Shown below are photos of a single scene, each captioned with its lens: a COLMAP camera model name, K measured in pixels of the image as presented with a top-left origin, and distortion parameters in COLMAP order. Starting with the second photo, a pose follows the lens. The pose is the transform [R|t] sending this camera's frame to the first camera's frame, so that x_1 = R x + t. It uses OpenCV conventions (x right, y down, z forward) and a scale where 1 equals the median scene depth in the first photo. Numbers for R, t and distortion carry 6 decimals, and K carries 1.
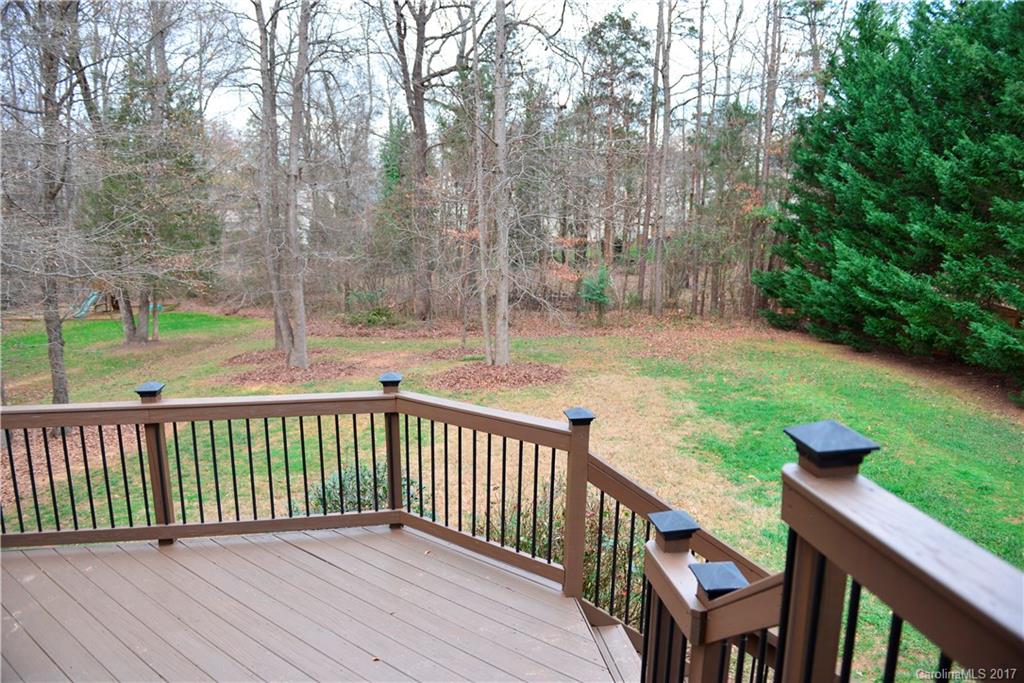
lens RADIAL K [[690.7, 0, 512.0], [0, 690.7, 343.4], [0, 0, 1]] dist [-0.053446, 0.000205]
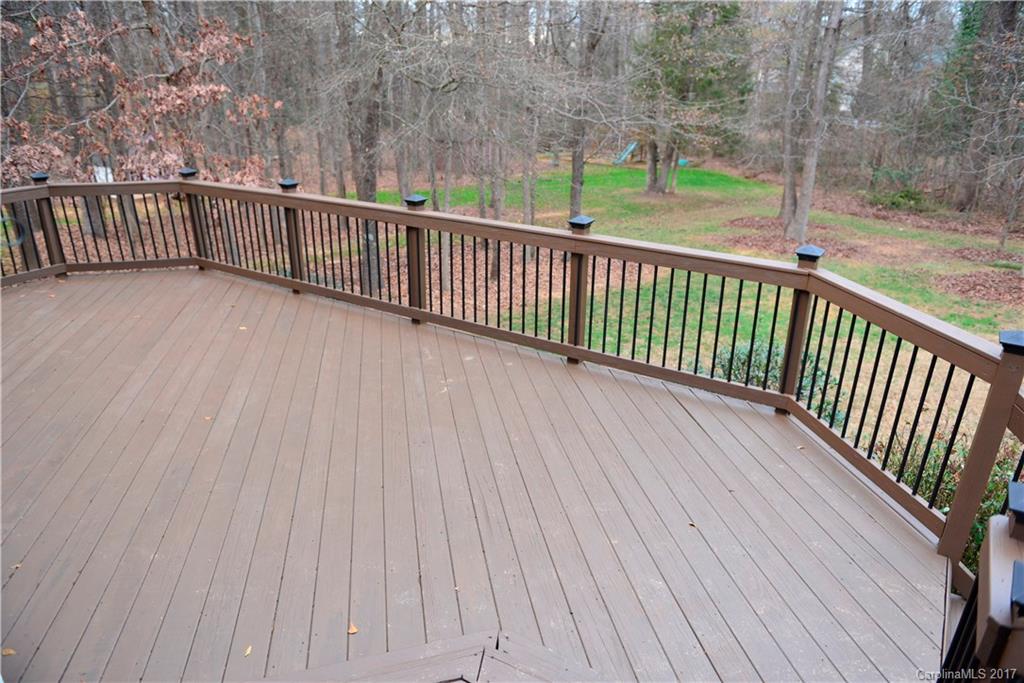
lens RADIAL K [[690.7, 0, 512.2], [0, 690.7, 340.0], [0, 0, 1]] dist [-0.053446, 0.000205]
pose [[0.744053, 0.254597, -0.617710, 0.085226], [-0.136048, 0.962913, 0.233002, 0.004943], [0.654123, -0.089327, 0.751095, 0.057998]]
